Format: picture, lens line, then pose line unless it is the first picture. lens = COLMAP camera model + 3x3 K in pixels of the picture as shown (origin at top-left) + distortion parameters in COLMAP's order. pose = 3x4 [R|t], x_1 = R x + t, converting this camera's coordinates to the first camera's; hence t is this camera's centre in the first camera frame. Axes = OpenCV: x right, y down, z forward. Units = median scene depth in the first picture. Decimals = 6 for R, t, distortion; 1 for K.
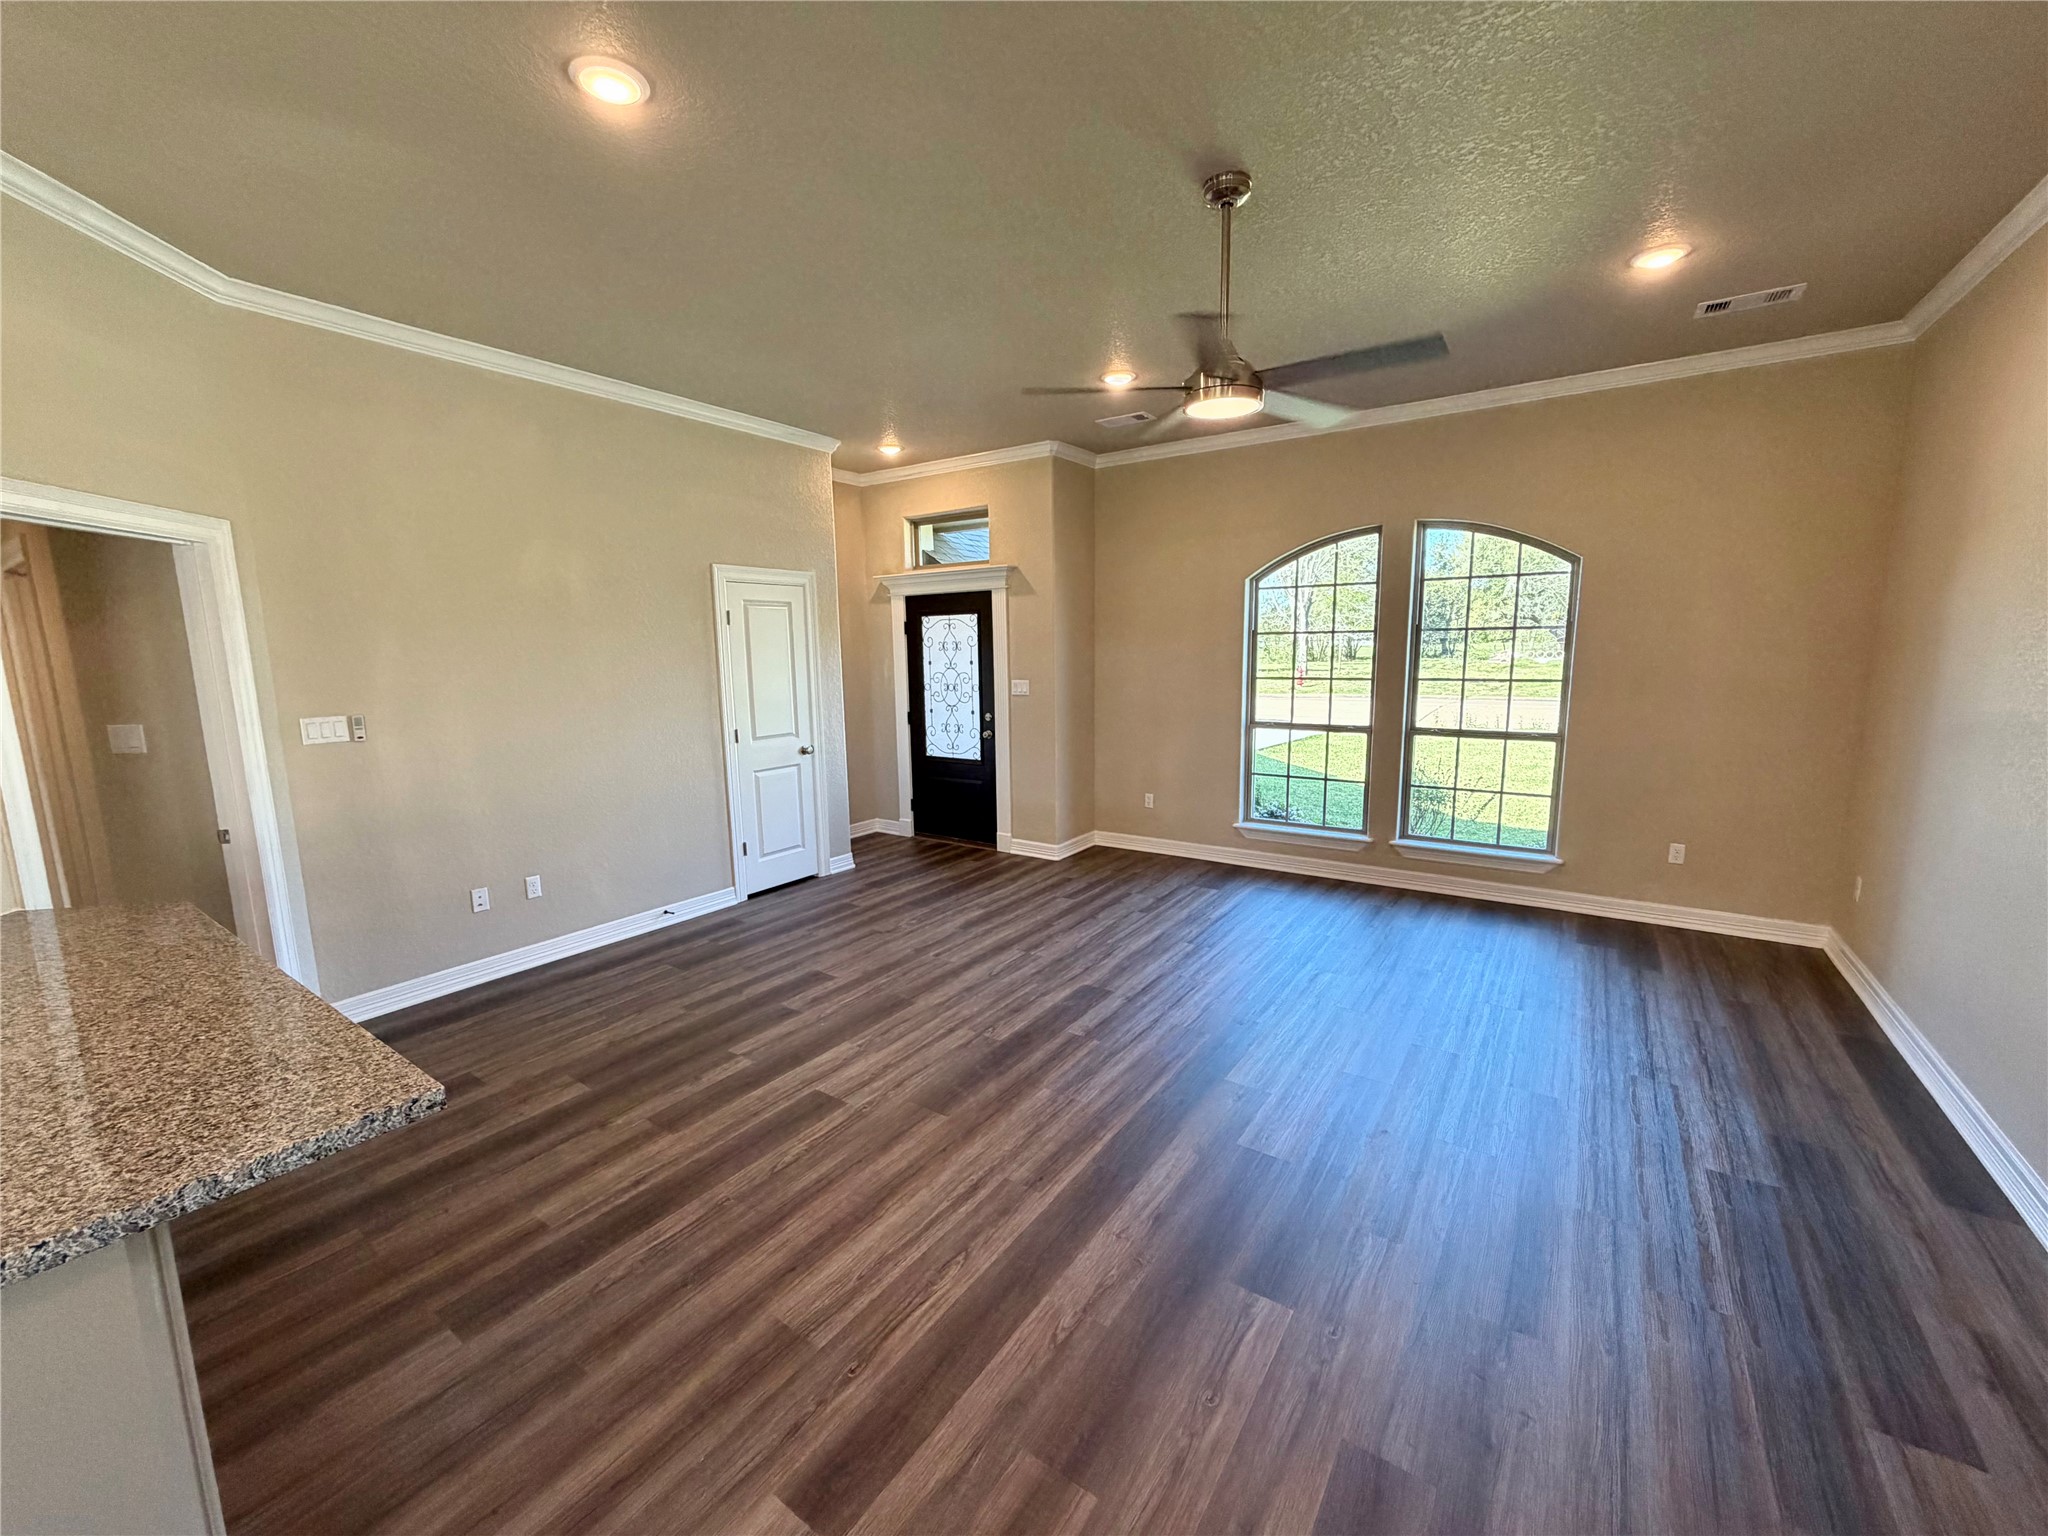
lens RADIAL K [[813.9, 0, 1016.5], [0, 813.9, 769.7], [0, 0, 1]] dist [-0.001434, 0.000236]
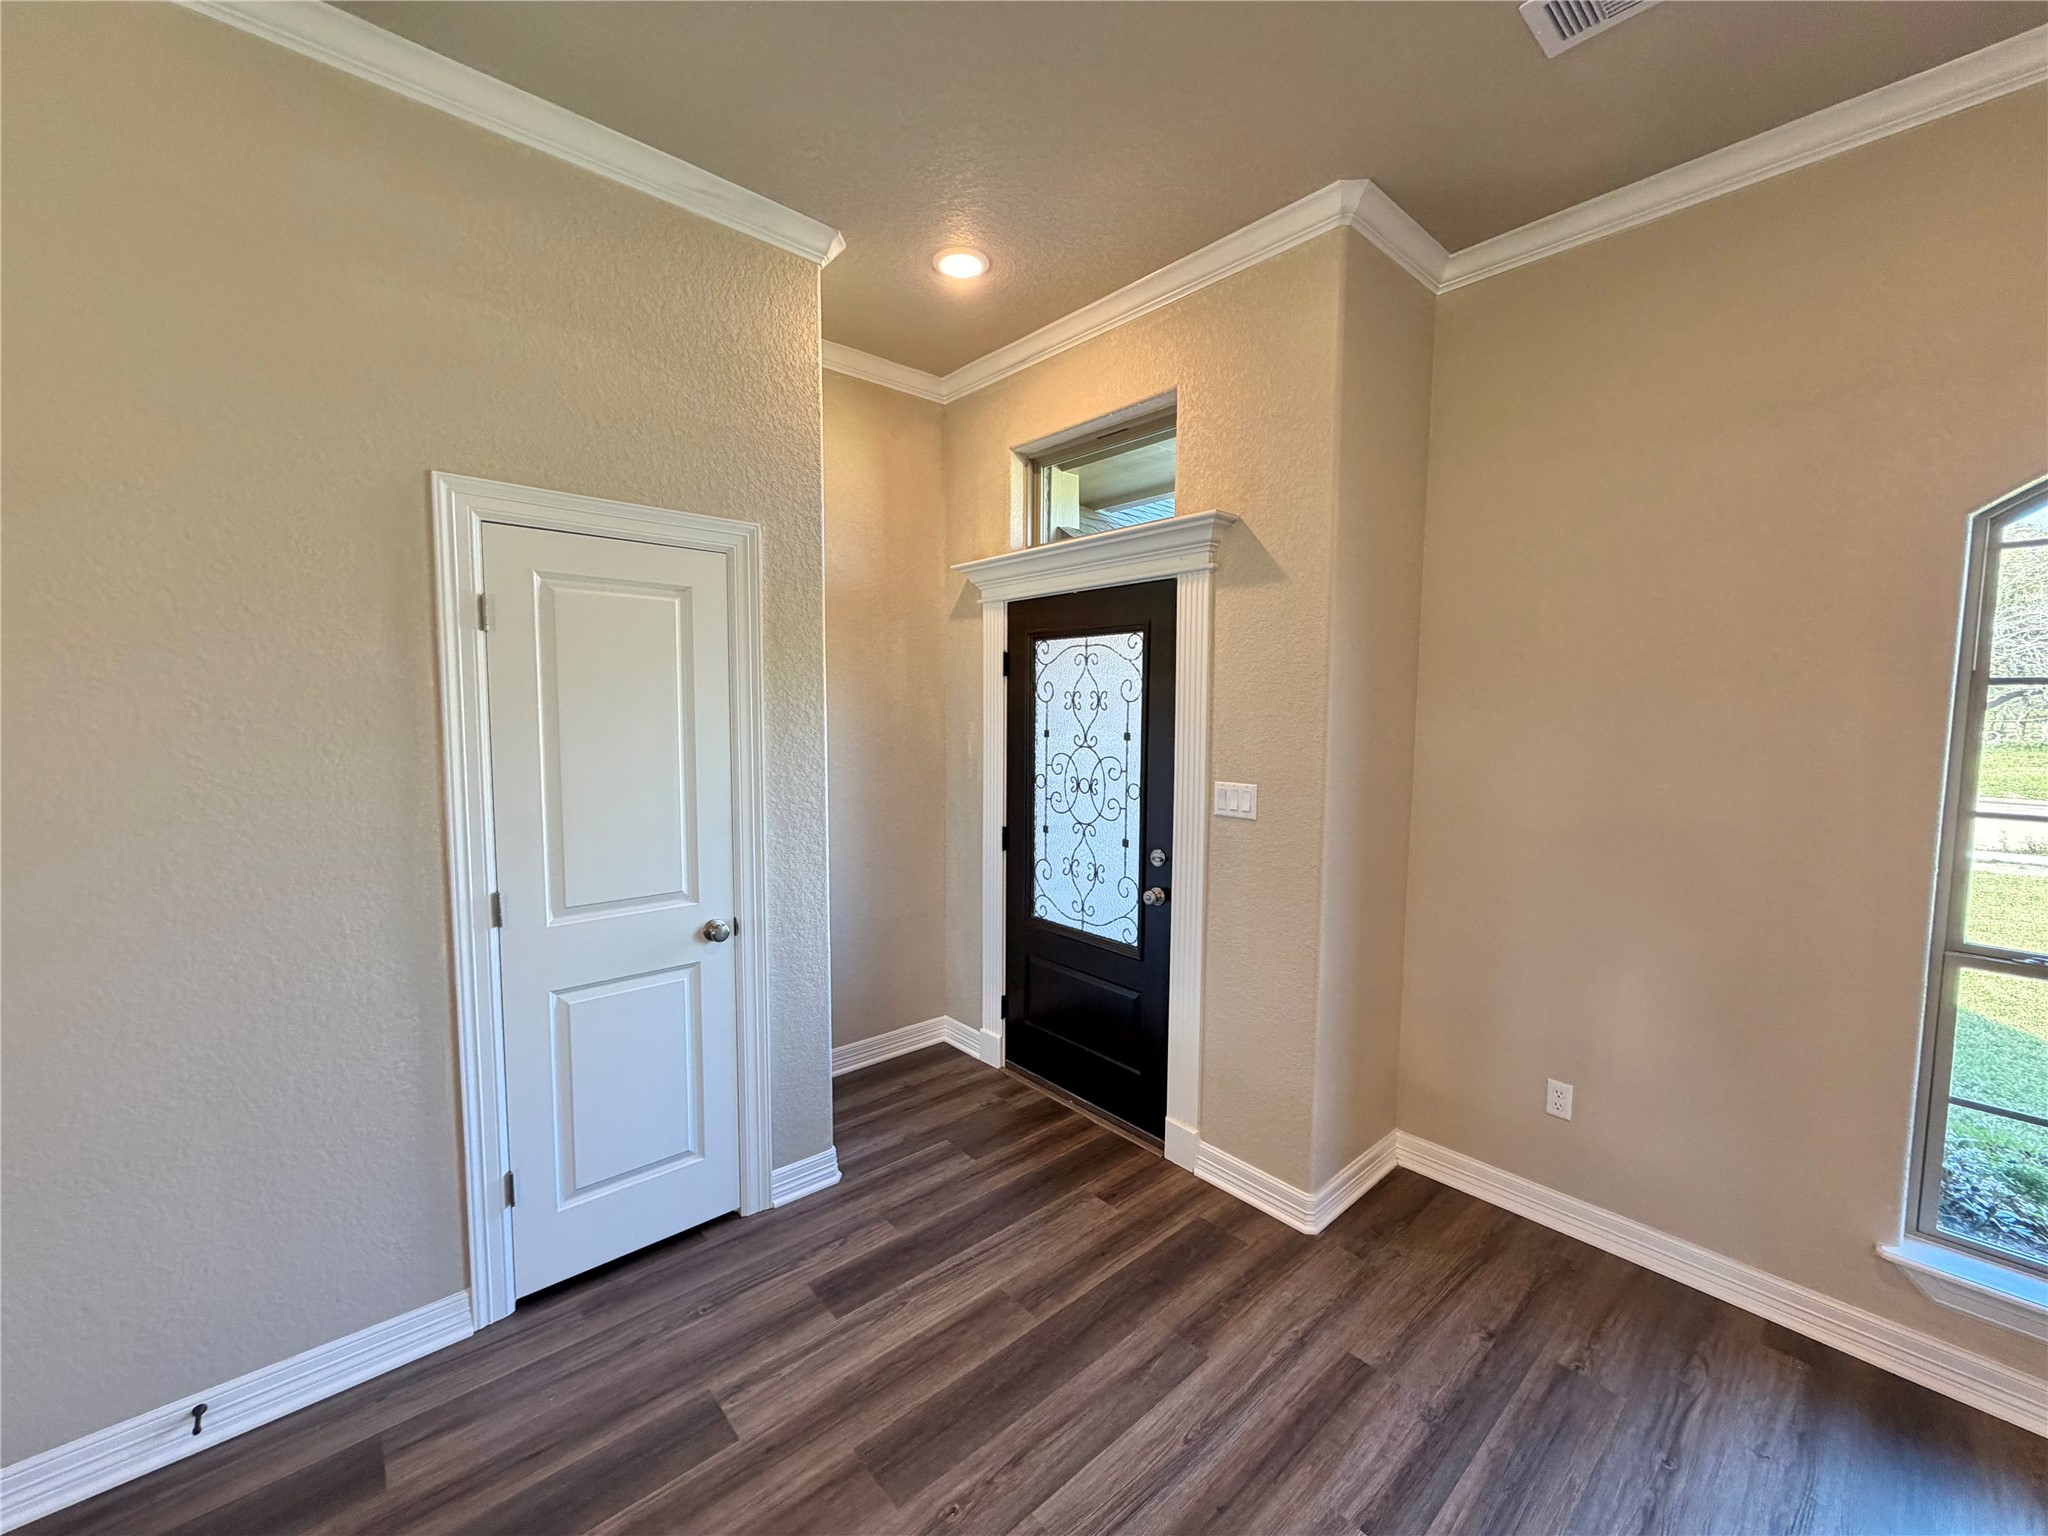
lens RADIAL K [[813.9, 0, 1017.0], [0, 813.9, 768.8], [0, 0, 1]] dist [-0.001434, 0.000236]
pose [[0.970055, 0.041719, -0.239274, -0.005399], [-0.059171, 0.996049, -0.066219, -0.093297], [0.235566, 0.078394, 0.968691, 0.635470]]
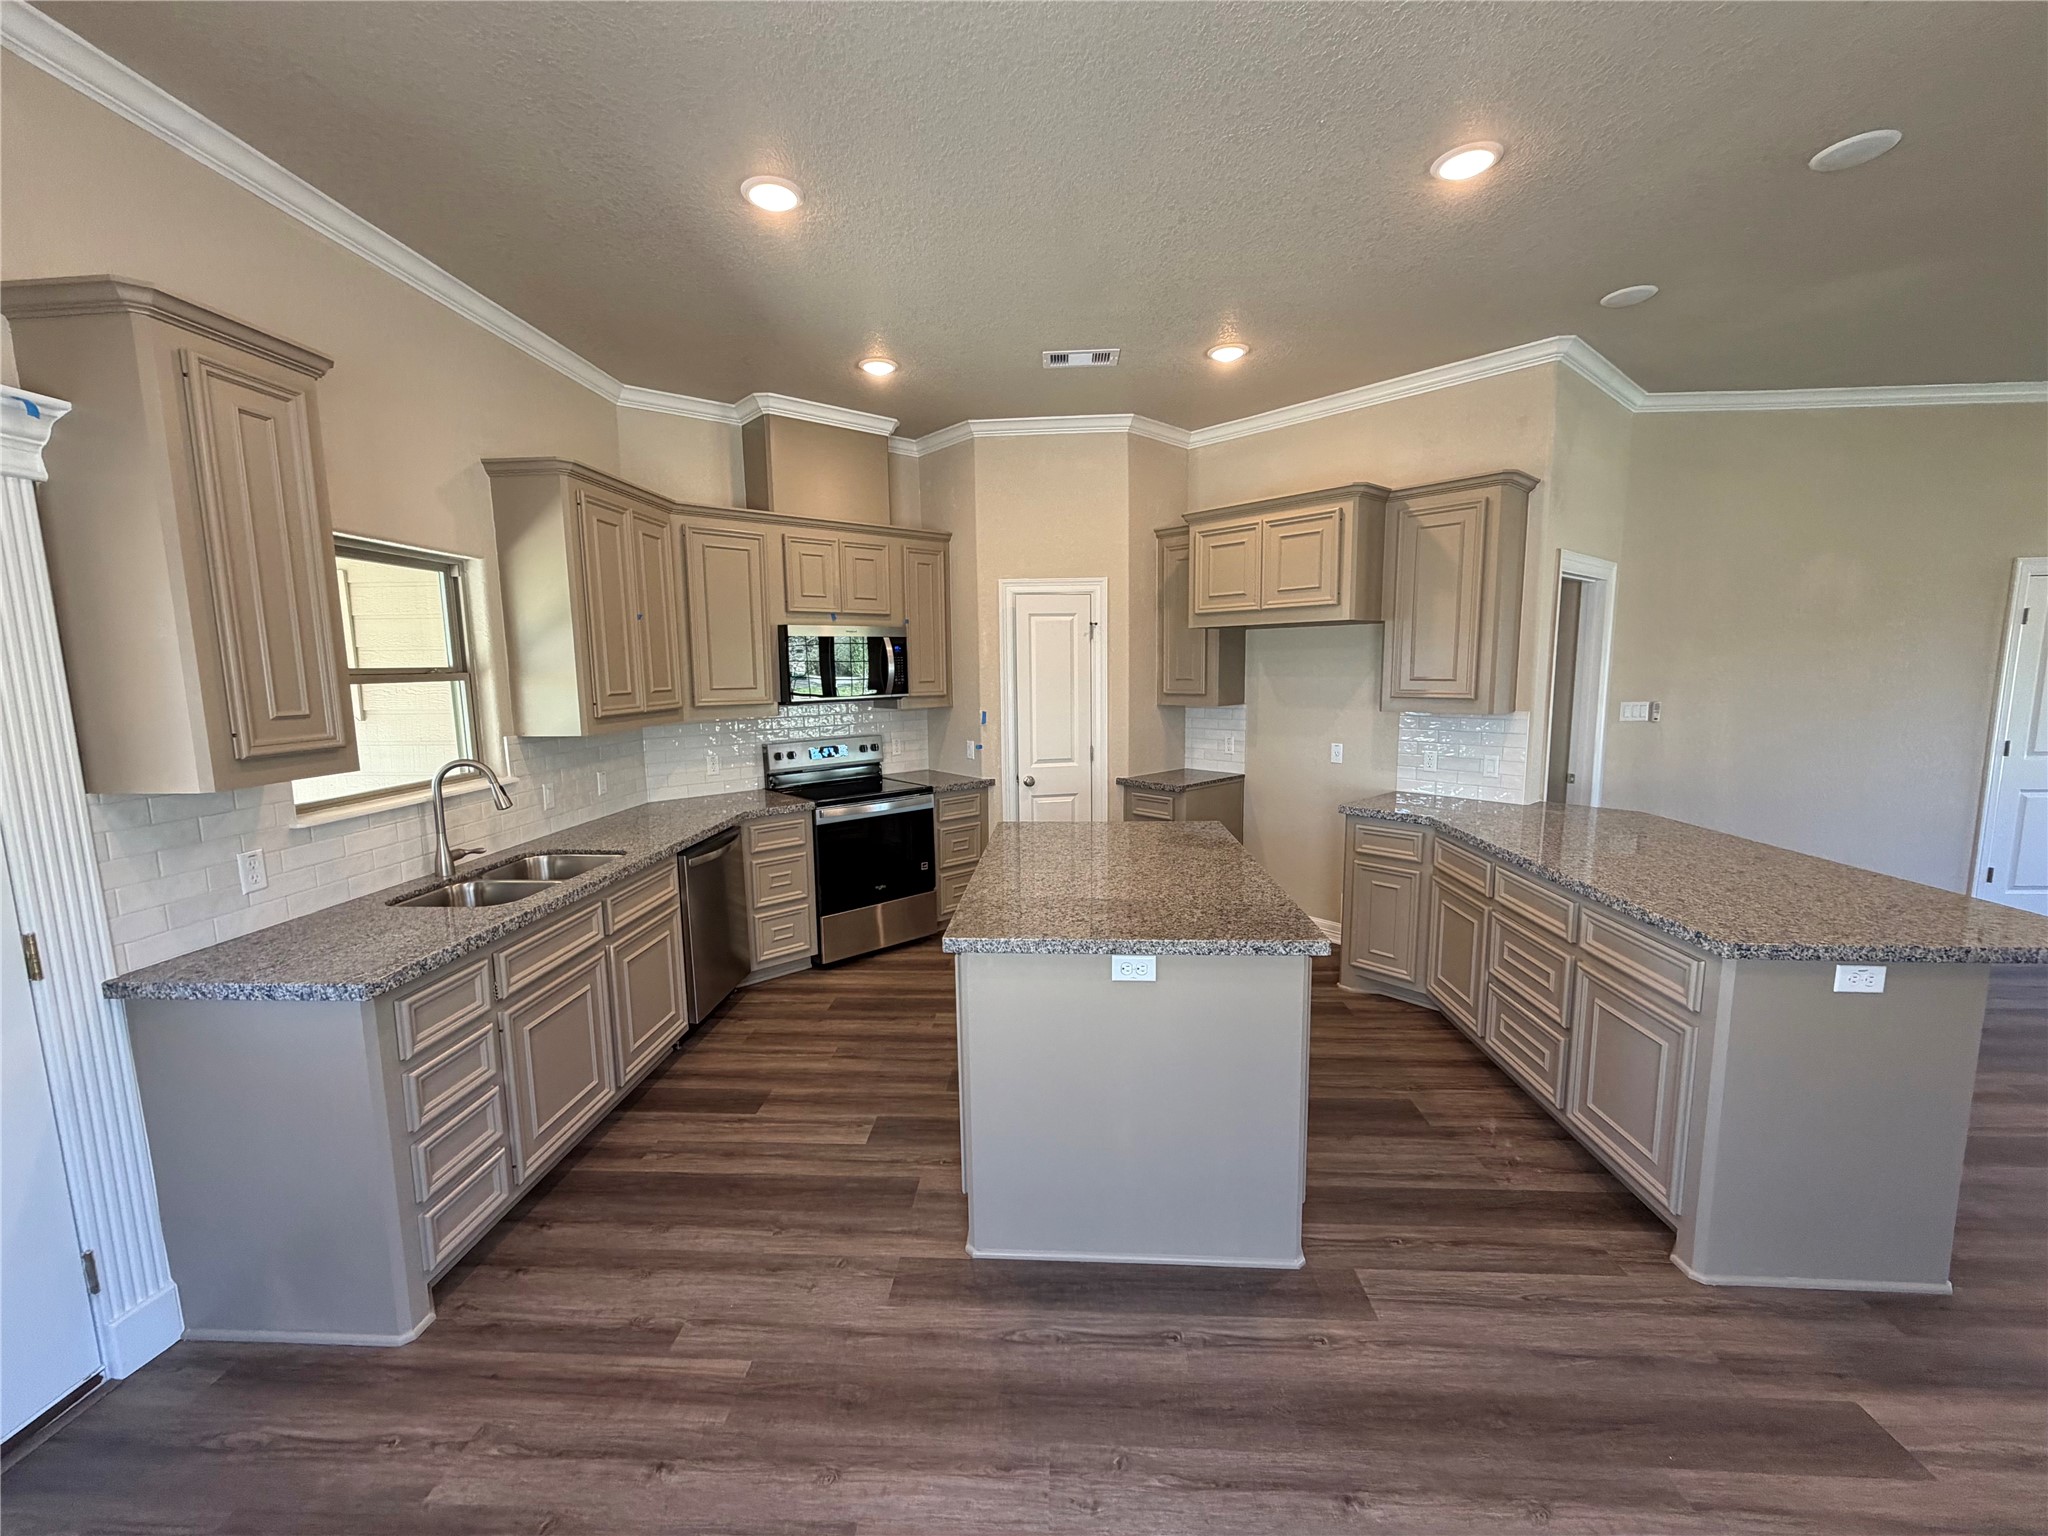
lens RADIAL K [[813.9, 0, 1016.2], [0, 813.9, 768.0], [0, 0, 1]] dist [-0.001434, 0.000236]
pose [[0.521954, 0.115283, -0.845147, -0.146910], [-0.123329, 0.990613, 0.058958, 0.058553], [0.844011, 0.073458, 0.531272, -0.371730]]
